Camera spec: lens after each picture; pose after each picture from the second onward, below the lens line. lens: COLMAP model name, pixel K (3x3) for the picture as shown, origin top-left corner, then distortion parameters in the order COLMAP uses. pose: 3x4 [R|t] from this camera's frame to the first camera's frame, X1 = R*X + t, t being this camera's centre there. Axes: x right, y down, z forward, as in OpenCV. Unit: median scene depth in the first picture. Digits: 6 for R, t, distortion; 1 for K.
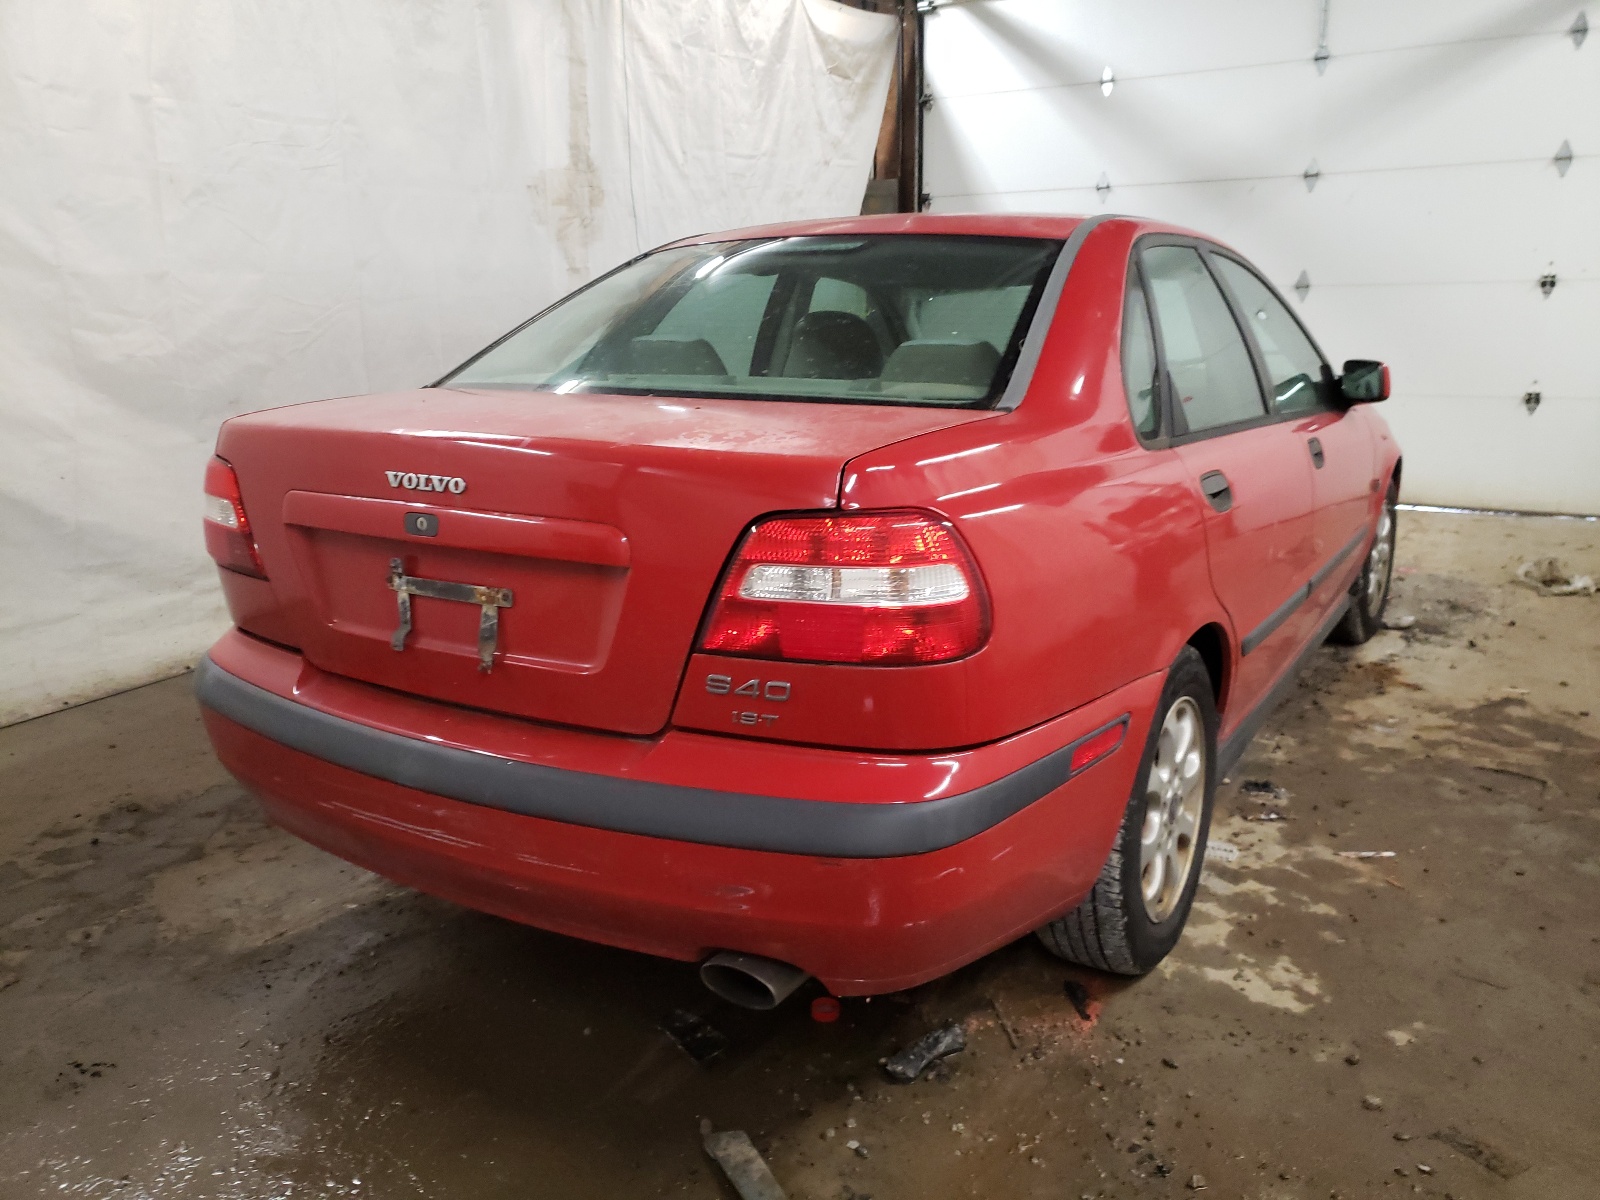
lens RADIAL K [[1280.6, 0, 803.3], [0, 1280.6, 591.5], [0, 0, 1]] dist [0.027548, -0.011514]
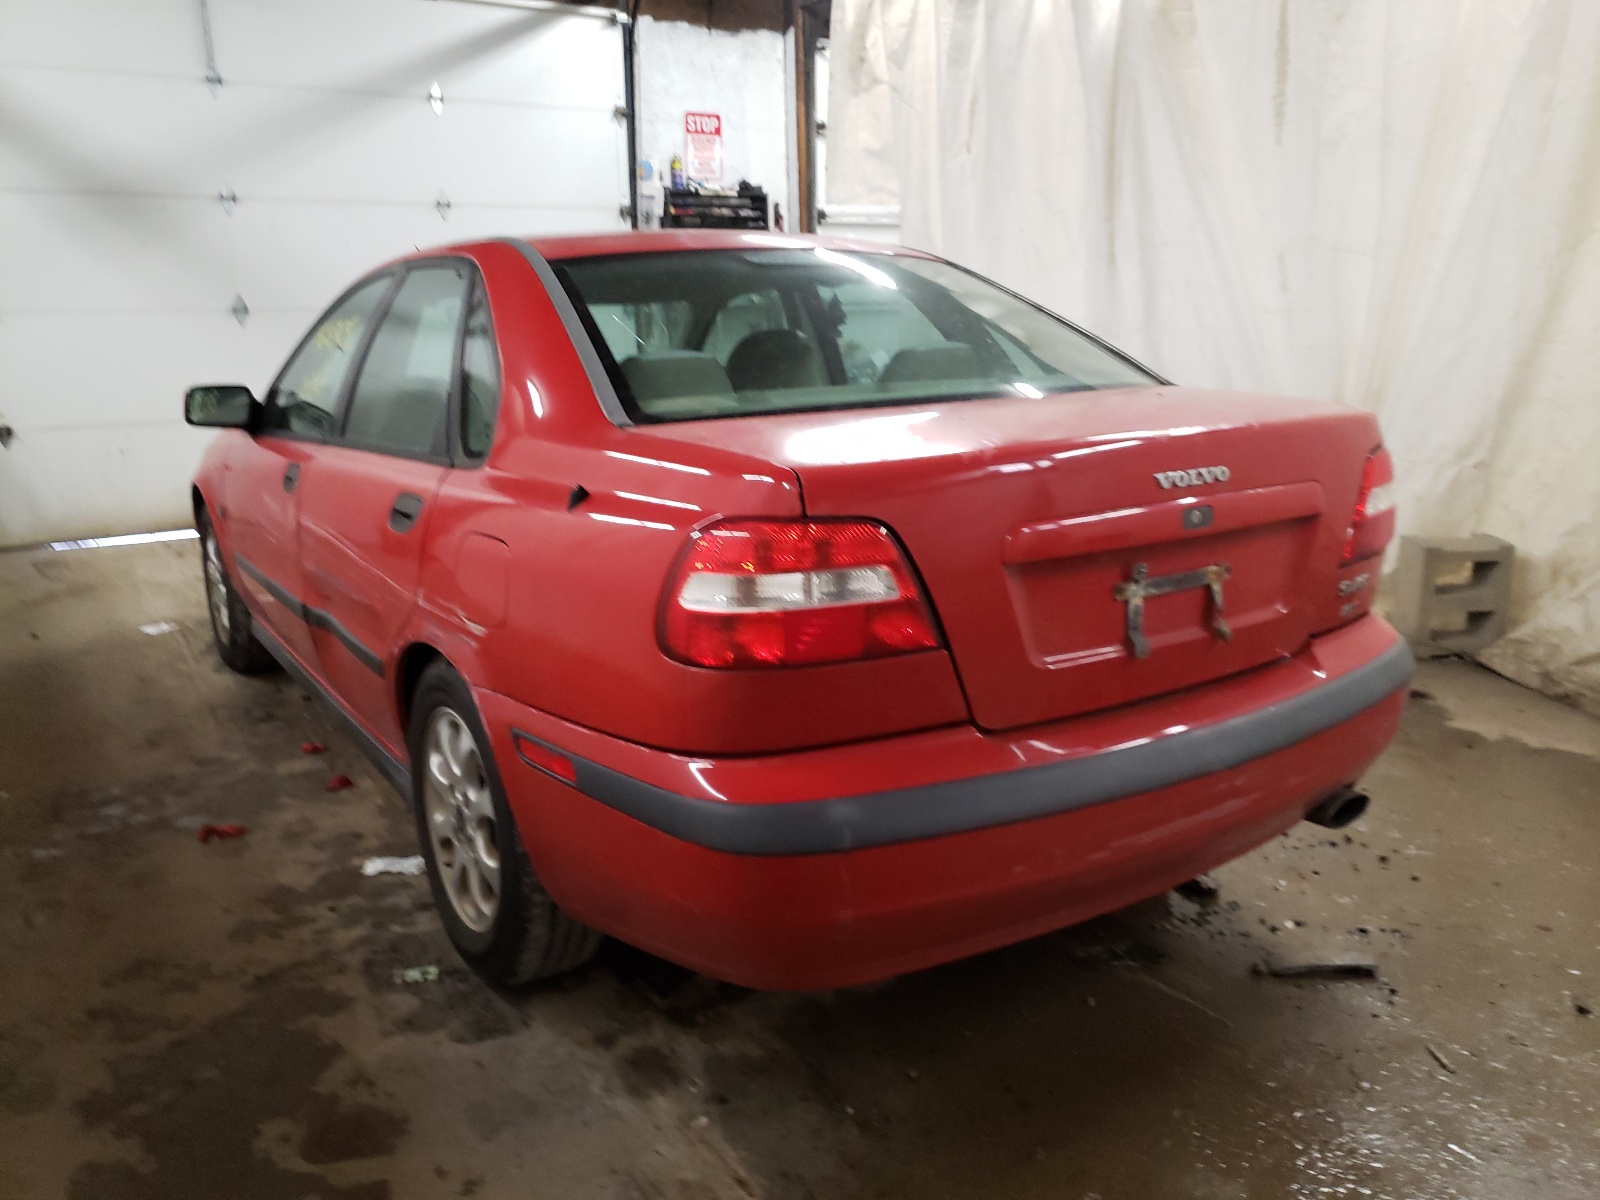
lens RADIAL K [[1280.6, 0, 807.1], [0, 1280.6, 602.3], [0, 0, 1]] dist [0.027548, -0.011514]
pose [[0.434918, -0.208869, 0.875911, -1.348738], [0.223123, 0.967389, 0.119895, -0.179925], [-0.872389, 0.143291, 0.467339, 0.796109]]
